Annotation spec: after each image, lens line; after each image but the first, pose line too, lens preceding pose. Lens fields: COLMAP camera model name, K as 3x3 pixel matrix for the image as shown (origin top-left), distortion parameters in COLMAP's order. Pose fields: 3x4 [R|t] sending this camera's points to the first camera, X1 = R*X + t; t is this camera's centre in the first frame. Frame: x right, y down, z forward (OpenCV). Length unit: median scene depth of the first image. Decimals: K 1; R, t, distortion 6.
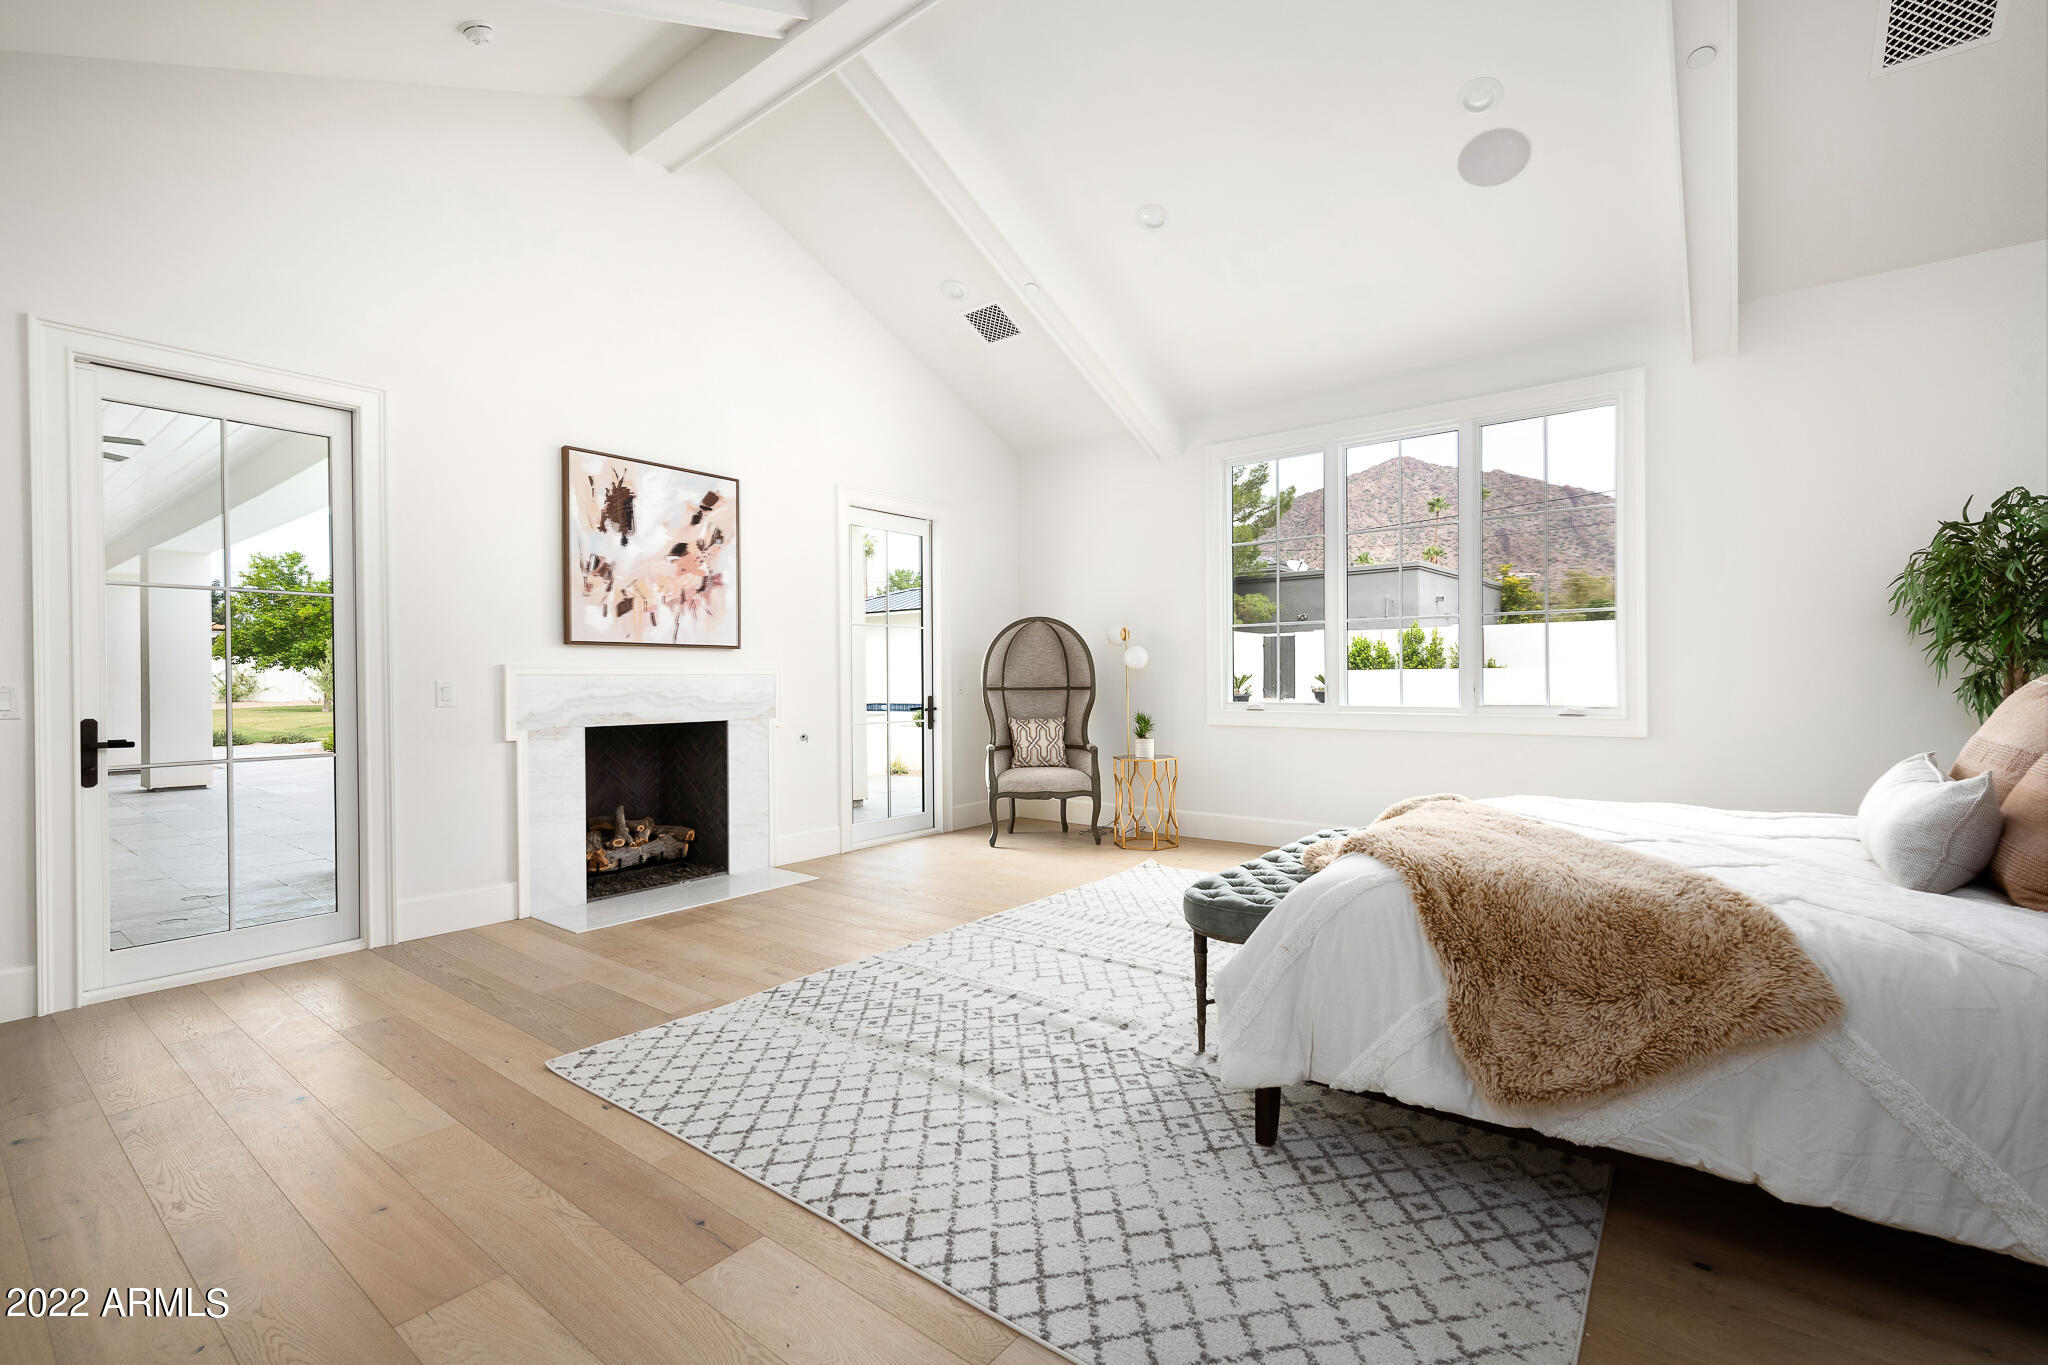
lens RADIAL K [[899.2, 0, 1025.6], [0, 899.2, 673.8], [0, 0, 1]] dist [0.001238, -0.000147]
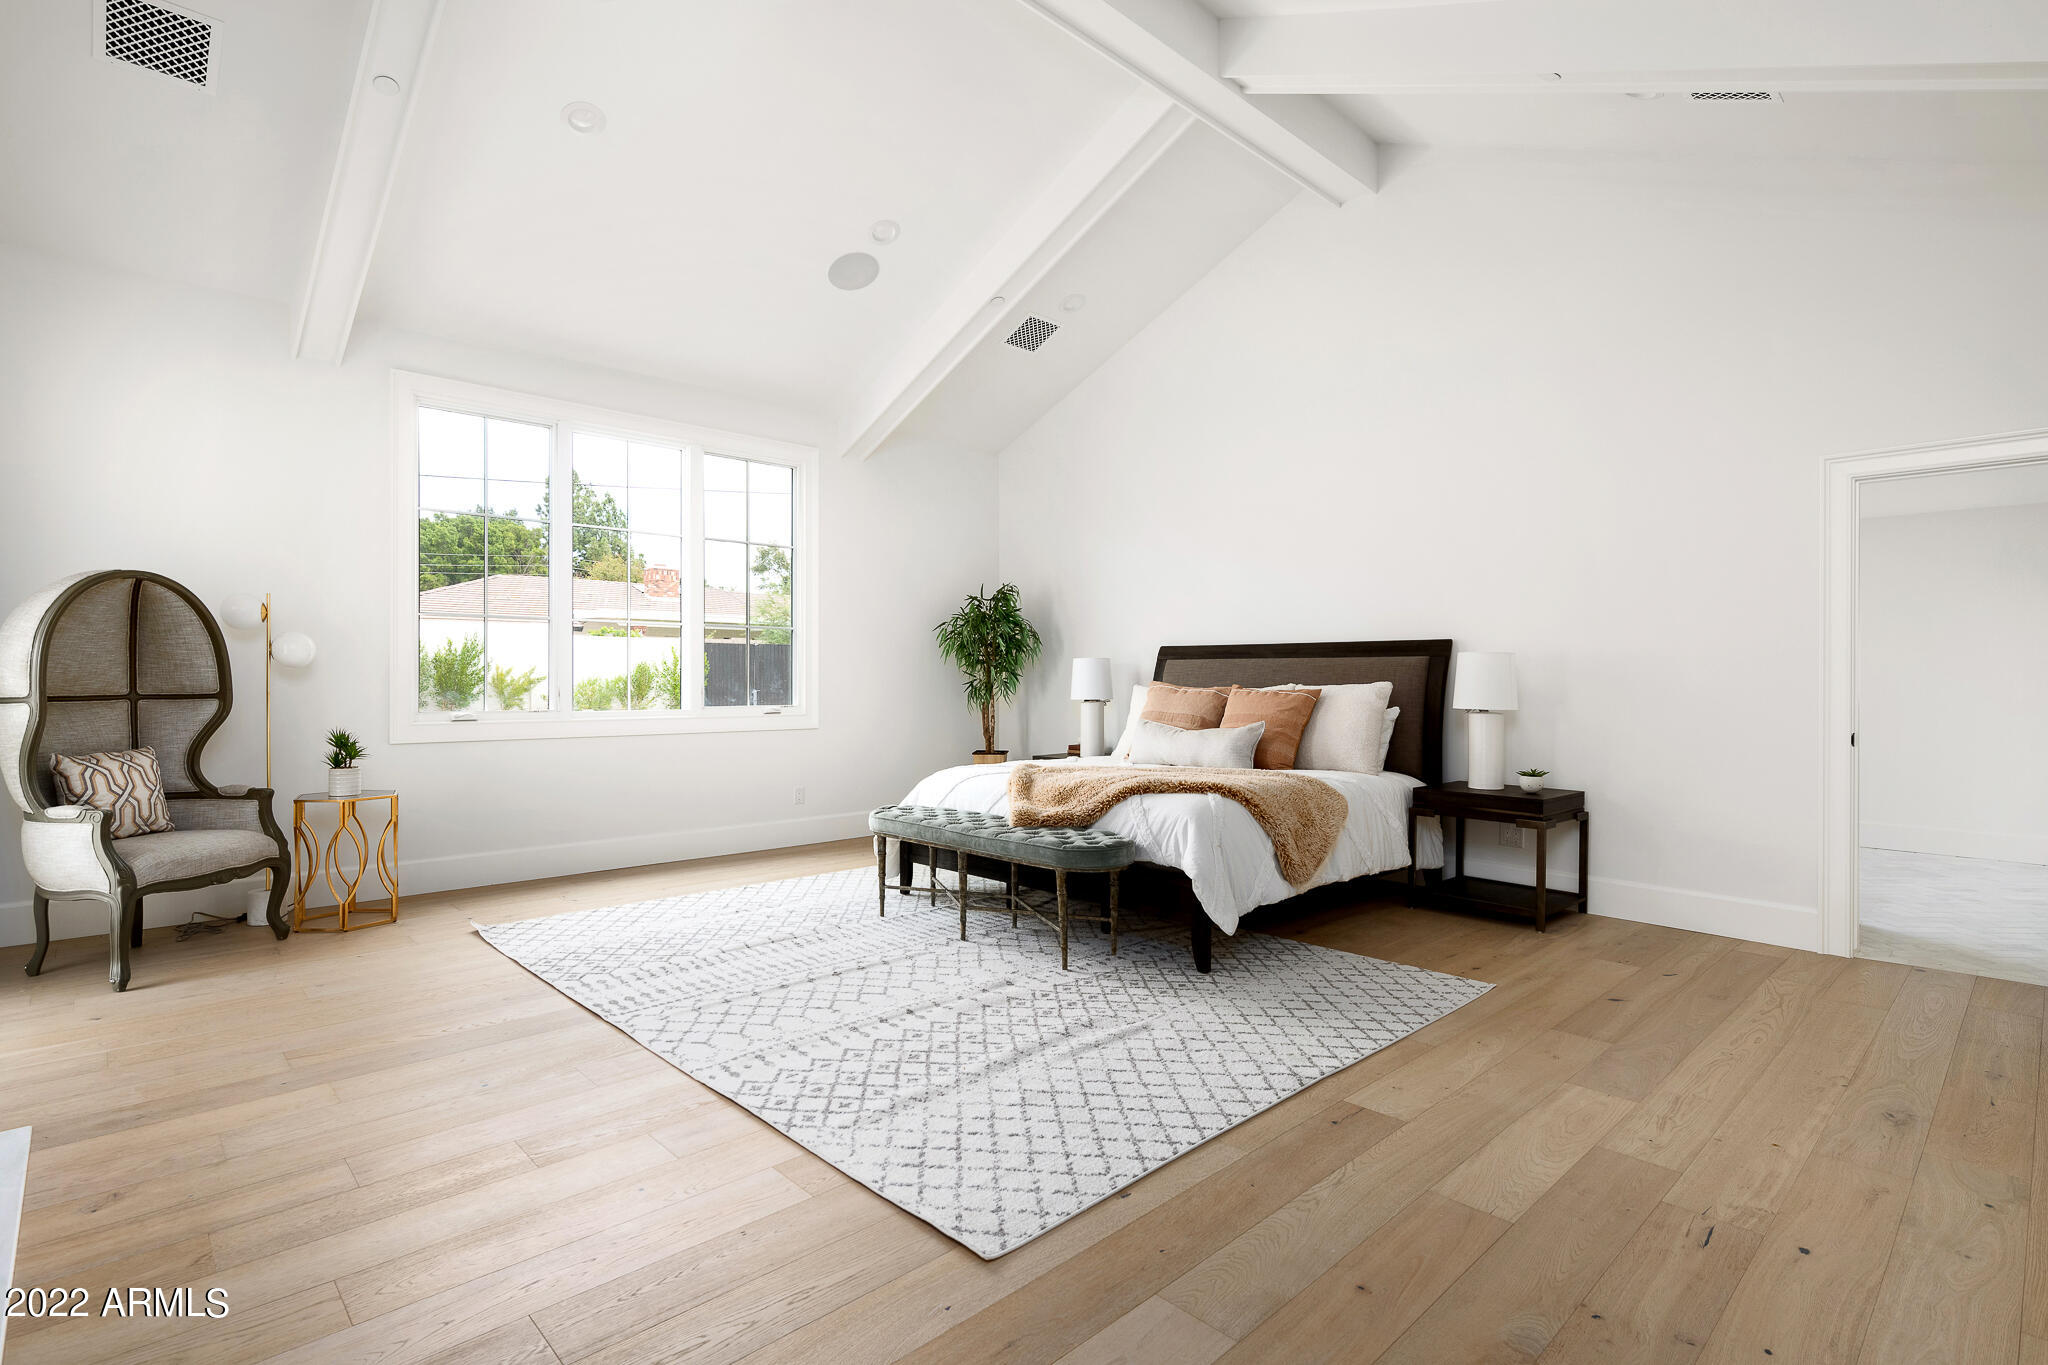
lens RADIAL K [[988.6, 0, 1023.8], [0, 988.6, 691.0], [0, 0, 1]] dist [0.002243, 0.000218]
pose [[0.146875, -0.004023, 0.989147, -1.319974], [-0.010177, 0.999933, 0.005578, 0.008133], [-0.989103, -0.010886, 0.146824, 0.915230]]
